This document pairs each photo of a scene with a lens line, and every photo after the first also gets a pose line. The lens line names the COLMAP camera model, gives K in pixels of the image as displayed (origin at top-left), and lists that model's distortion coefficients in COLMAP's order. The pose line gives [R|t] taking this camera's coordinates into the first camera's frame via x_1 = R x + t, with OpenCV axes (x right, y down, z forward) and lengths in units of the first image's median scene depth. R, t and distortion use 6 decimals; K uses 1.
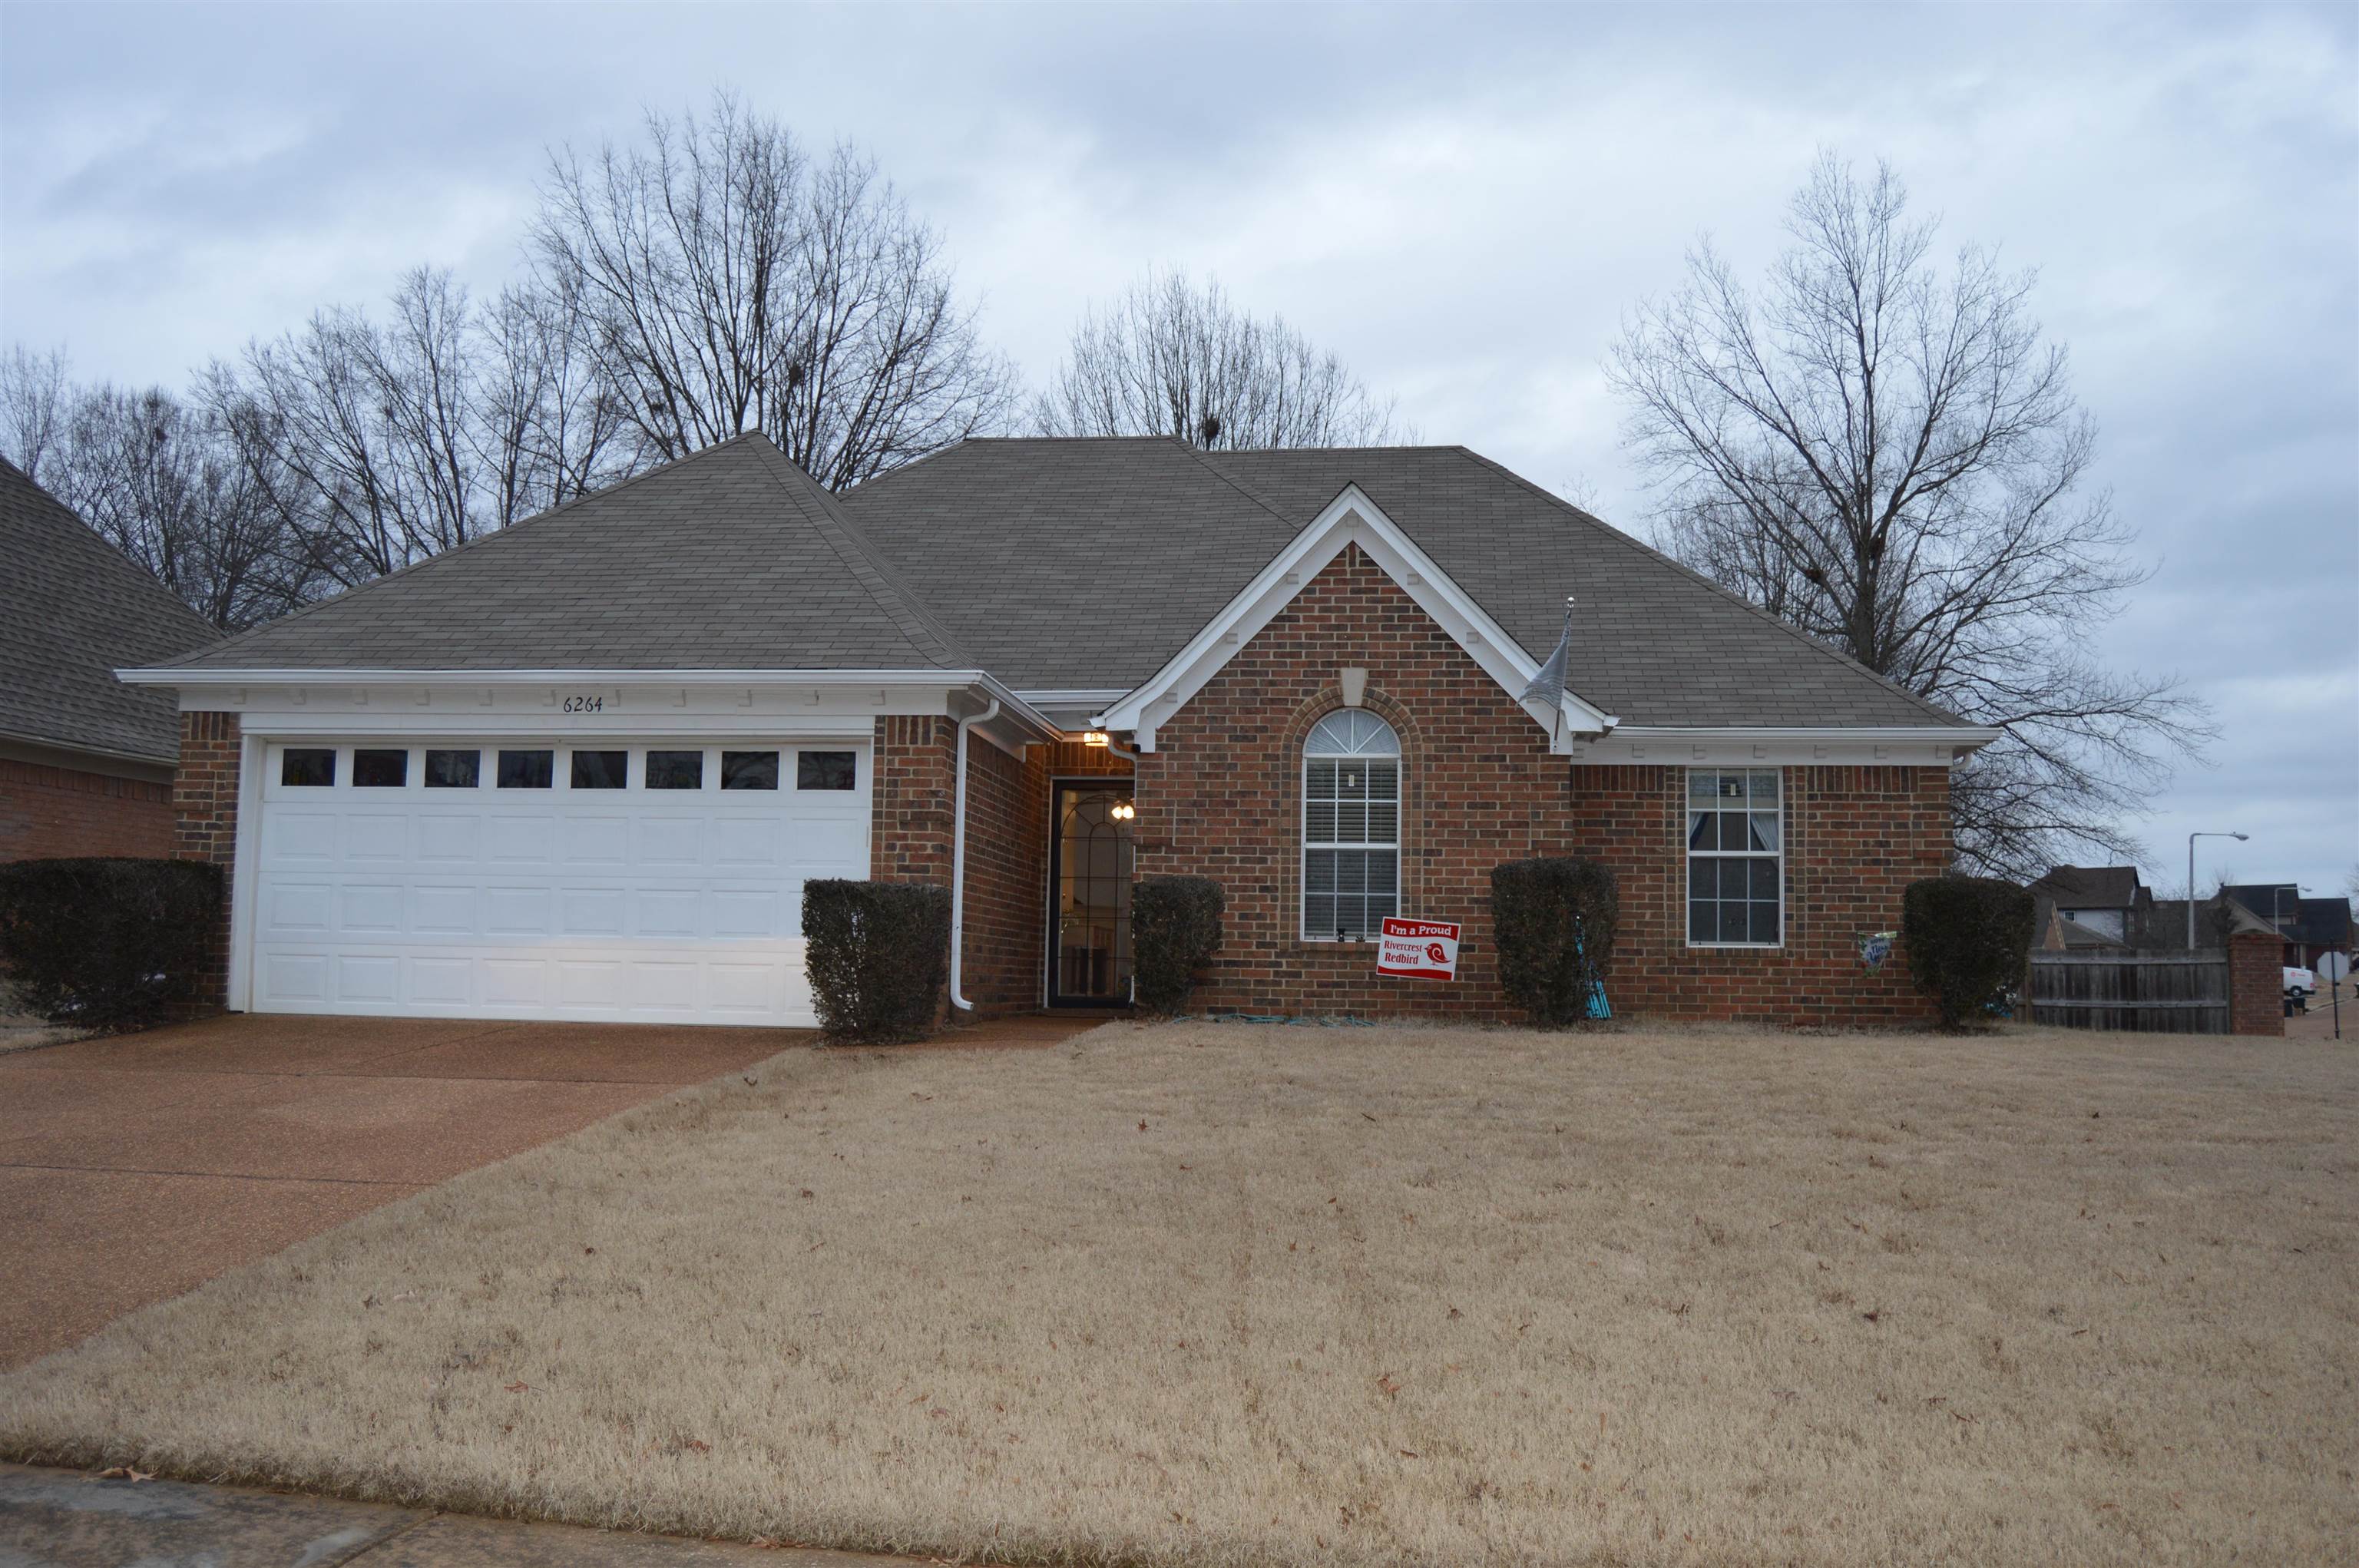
lens RADIAL K [[2065.6, 0, 1174.1], [0, 2065.6, 783.6], [0, 0, 1]] dist [-0.092379, 0.018147]
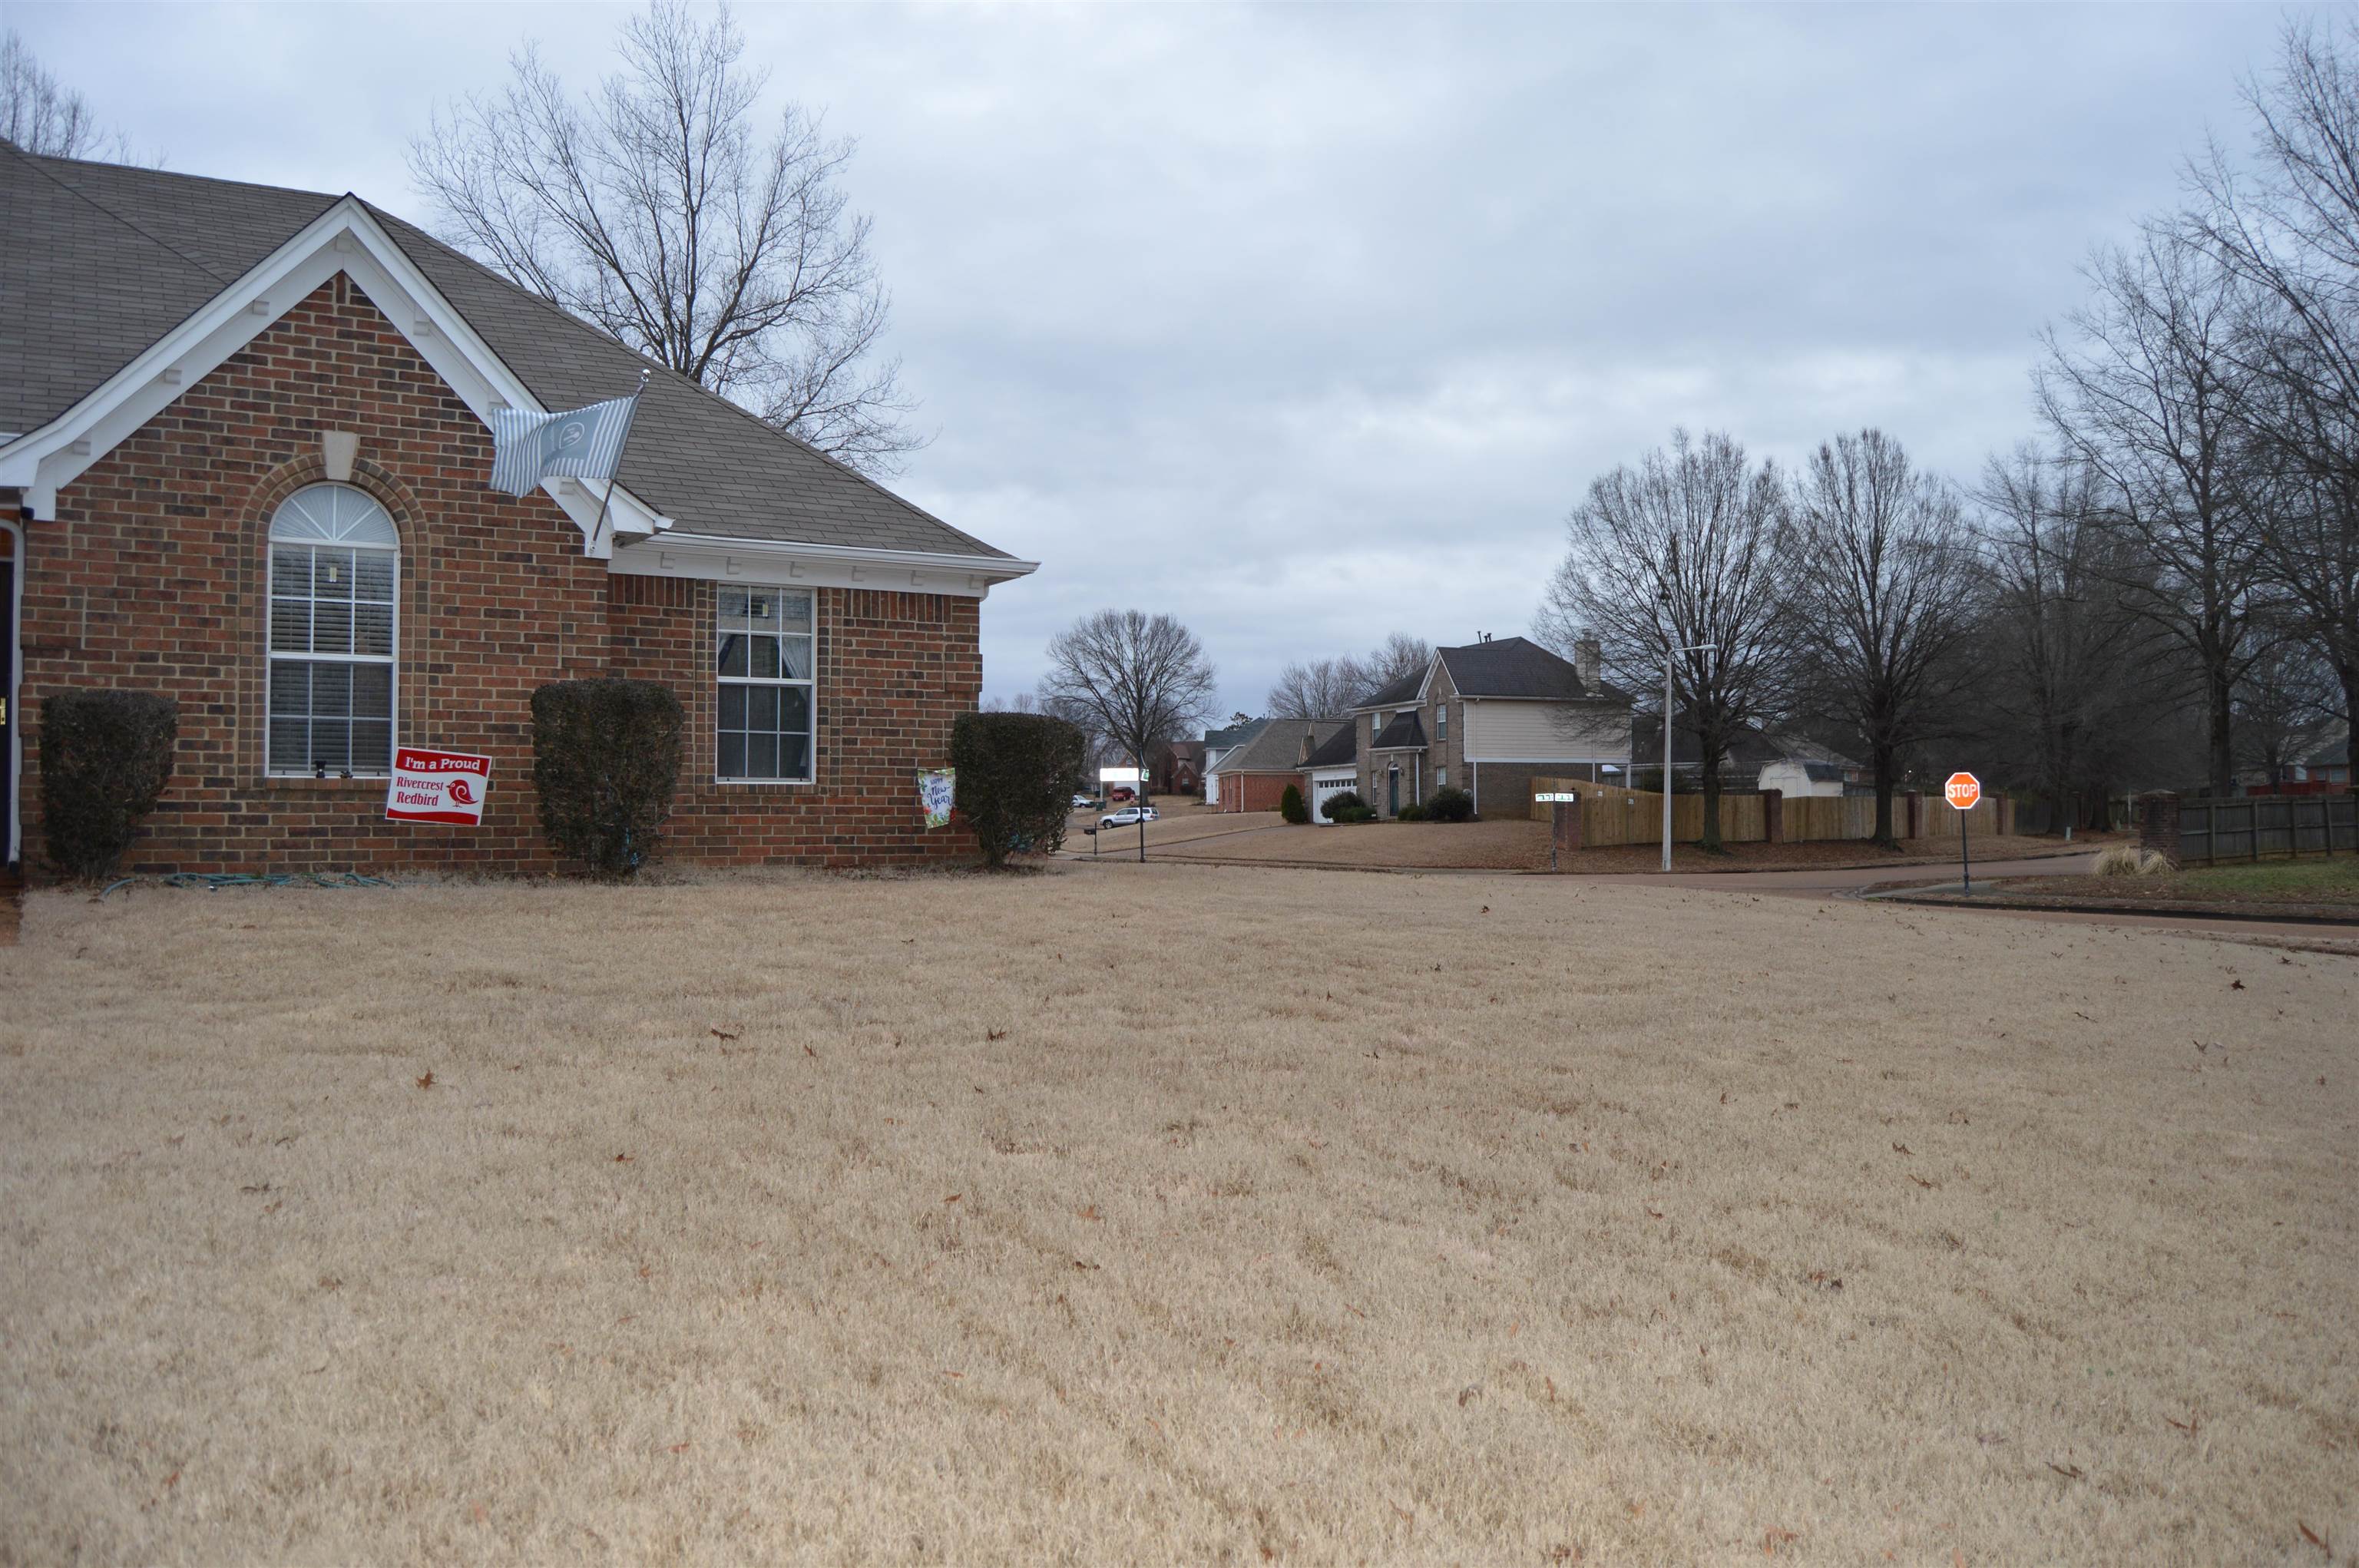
lens RADIAL K [[1877.1, 0, 1185.5], [0, 1877.1, 778.7], [0, 0, 1]] dist [-0.096523, 0.035340]
pose [[0.770869, -0.003186, 0.636986, -0.111688], [-0.047941, 0.996861, 0.063004, 0.016517], [-0.635188, -0.079106, 0.768296, 0.245520]]
